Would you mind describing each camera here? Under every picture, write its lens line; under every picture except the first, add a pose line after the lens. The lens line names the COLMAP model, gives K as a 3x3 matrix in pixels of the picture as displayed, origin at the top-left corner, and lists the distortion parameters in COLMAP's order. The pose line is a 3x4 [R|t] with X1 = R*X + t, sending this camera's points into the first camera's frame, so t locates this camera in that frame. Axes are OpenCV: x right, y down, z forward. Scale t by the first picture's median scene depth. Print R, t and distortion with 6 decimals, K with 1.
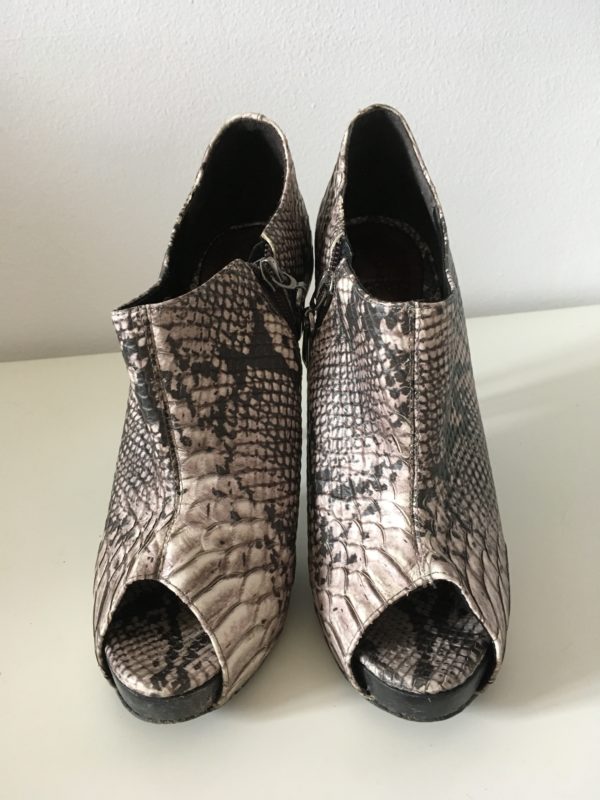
lens RADIAL K [[686.5, 0, 297.3], [0, 686.5, 405.7], [0, 0, 1]] dist [-0.036353, -0.019396]
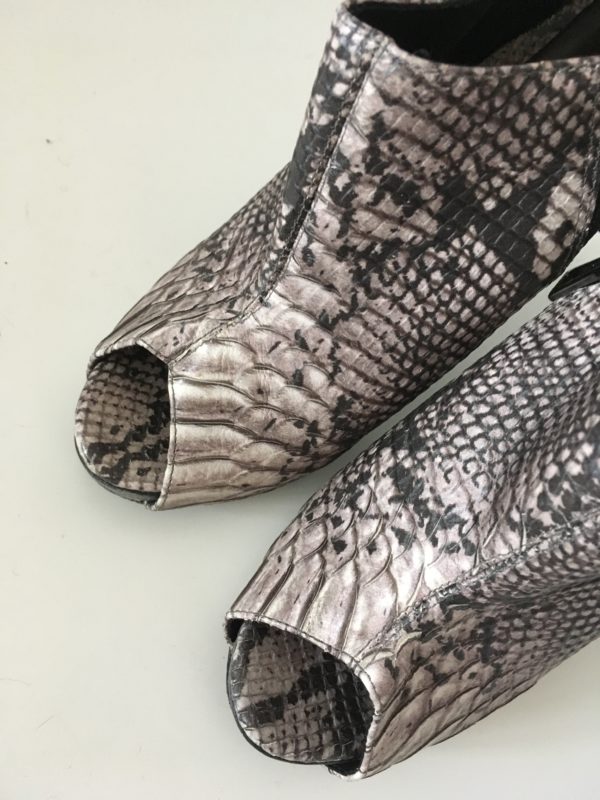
lens RADIAL K [[686.5, 0, 322.9], [0, 686.5, 408.3], [0, 0, 1]] dist [-0.036353, -0.019396]
pose [[0.658385, 0.748274, -0.081338, 0.008113], [-0.564805, 0.562582, 0.603735, -0.261337], [0.497518, -0.351550, 0.793024, 0.424710]]
